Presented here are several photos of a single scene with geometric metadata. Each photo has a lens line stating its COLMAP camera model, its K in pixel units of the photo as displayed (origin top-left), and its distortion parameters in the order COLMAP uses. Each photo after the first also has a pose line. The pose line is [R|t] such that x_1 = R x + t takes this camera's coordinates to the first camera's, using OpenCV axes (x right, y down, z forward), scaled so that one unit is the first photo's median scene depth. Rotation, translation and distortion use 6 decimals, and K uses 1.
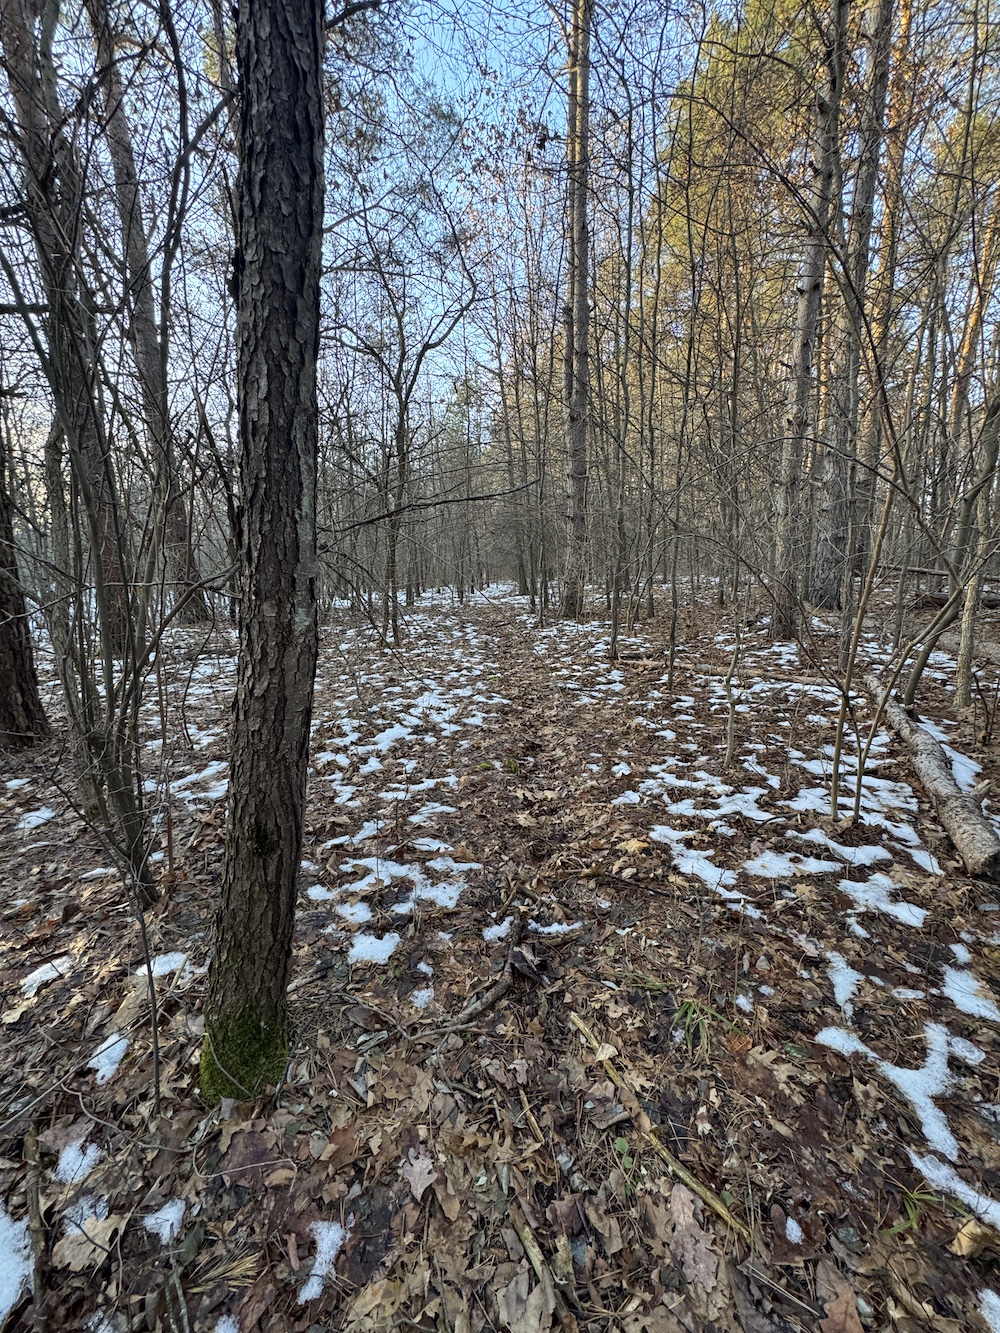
lens RADIAL K [[534.2, 0, 500.8], [0, 534.2, 666.7], [0, 0, 1]] dist [0.001356, -0.000048]
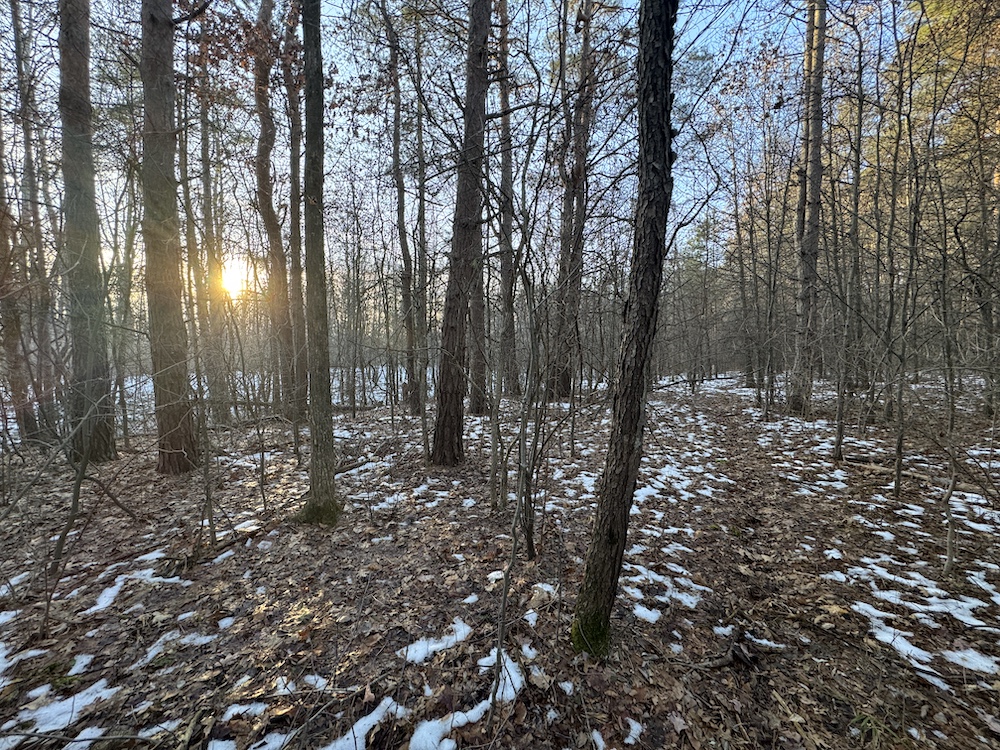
lens RADIAL K [[400.8, 0, 499.7], [0, 400.8, 374.4], [0, 0, 1]] dist [0.001356, -0.000048]
pose [[0.868497, 0.043661, -0.493769, -0.022169], [-0.109871, 0.988292, -0.105866, -0.065280], [0.483365, 0.146196, 0.863125, -0.411681]]
